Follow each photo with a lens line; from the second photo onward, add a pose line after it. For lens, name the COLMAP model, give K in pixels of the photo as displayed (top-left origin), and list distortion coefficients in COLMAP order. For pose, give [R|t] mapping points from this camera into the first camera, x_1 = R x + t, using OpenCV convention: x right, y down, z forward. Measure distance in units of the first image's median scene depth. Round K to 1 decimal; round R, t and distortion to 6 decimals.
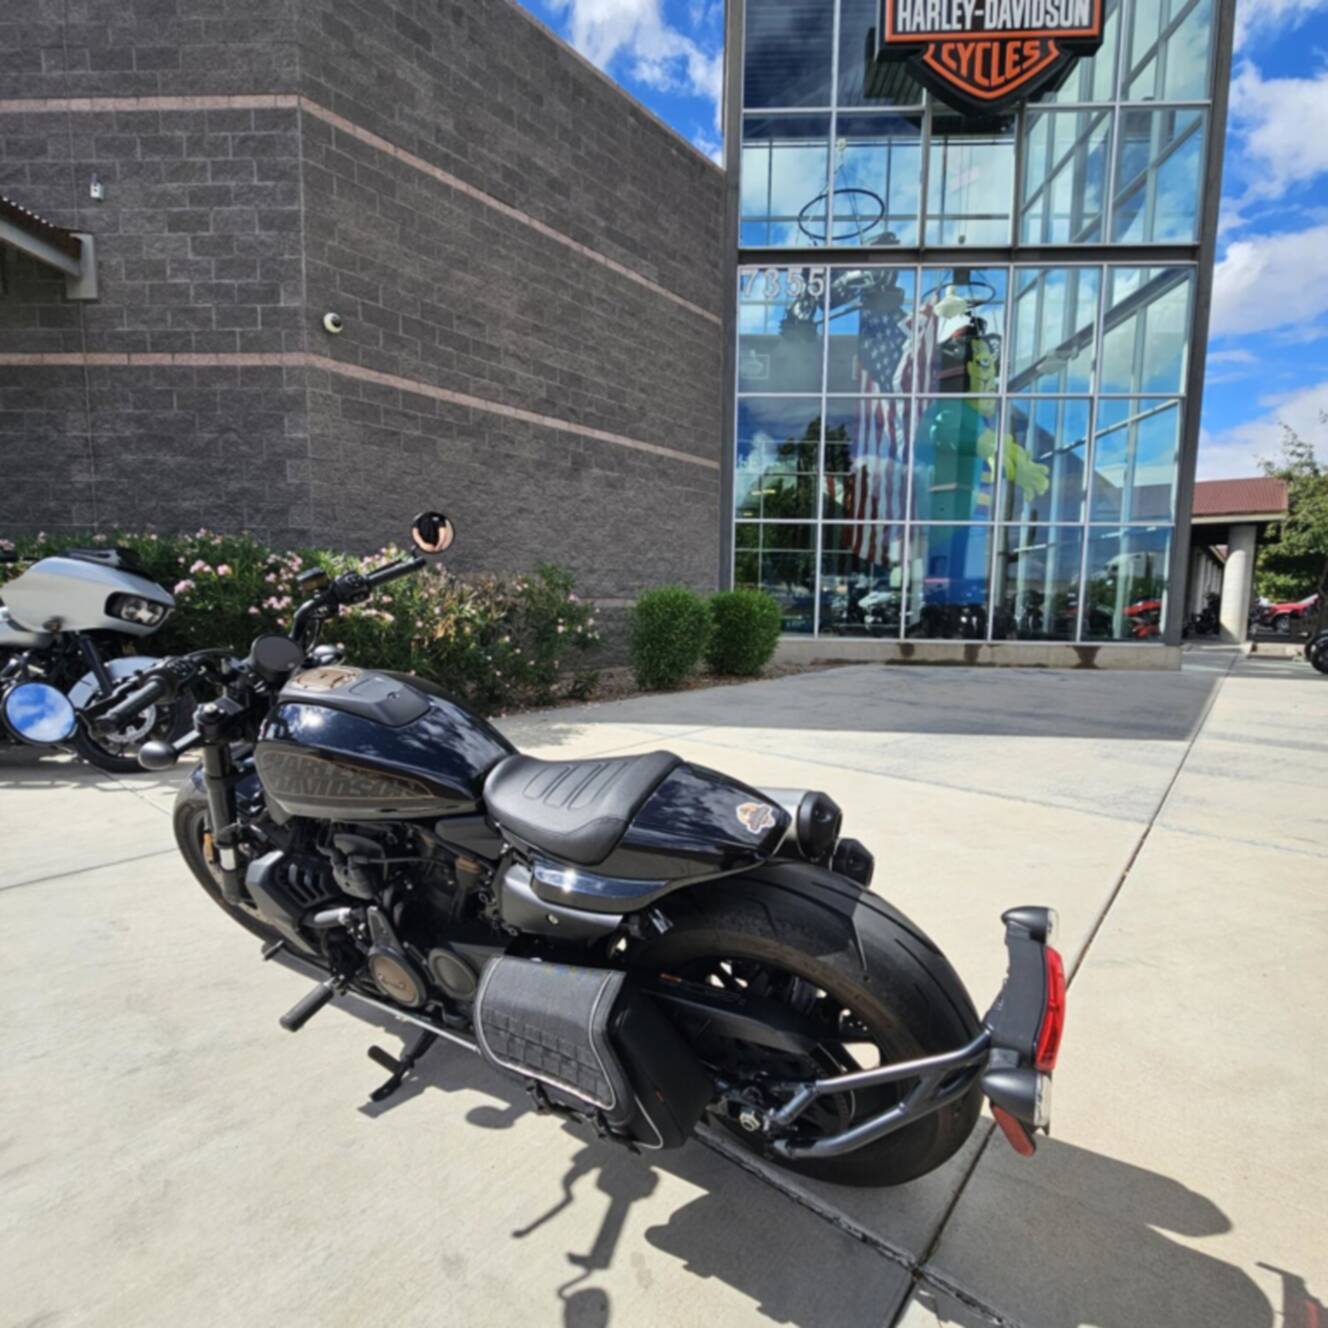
lens RADIAL K [[727.9, 0, 667.9], [0, 727.9, 667.4], [0, 0, 1]] dist [-0.000501, 0.001110]
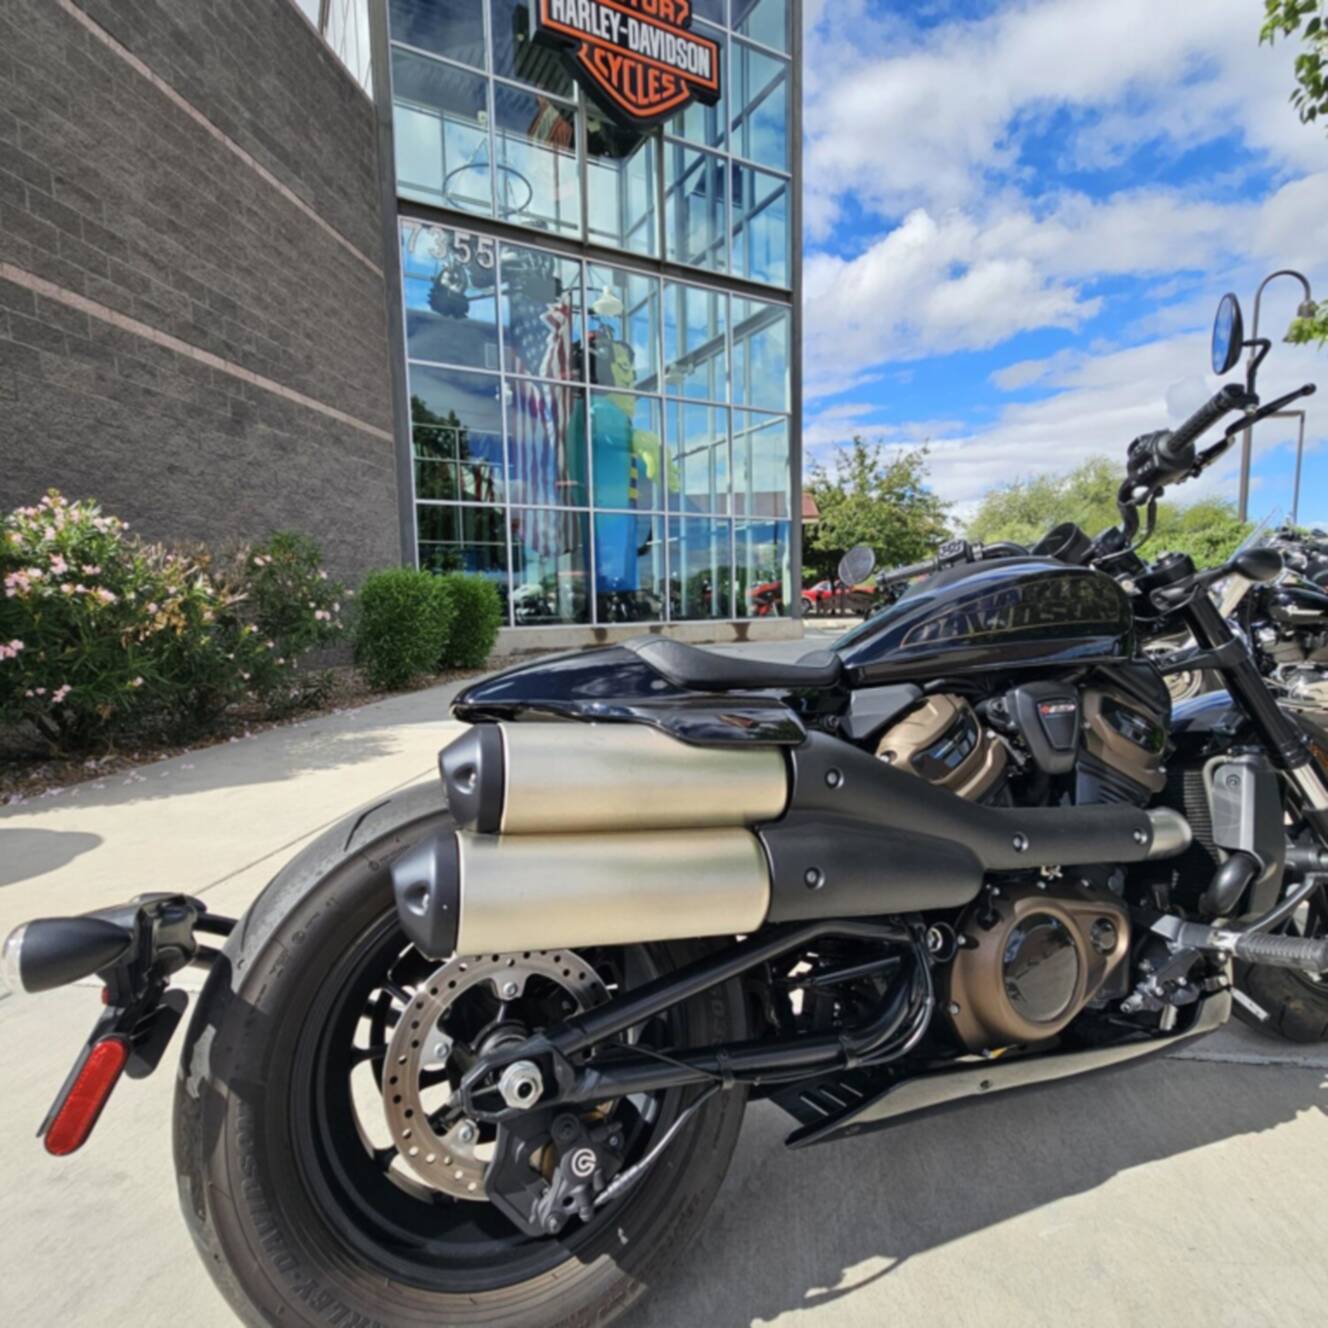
lens RADIAL K [[727.9, 0, 667.8], [0, 727.9, 667.1], [0, 0, 1]] dist [-0.000501, 0.001110]
pose [[0.846079, -0.079511, 0.527095, -0.171766], [0.081826, 0.996466, 0.018969, 0.012621], [-0.526740, 0.027080, 0.849595, 0.102555]]
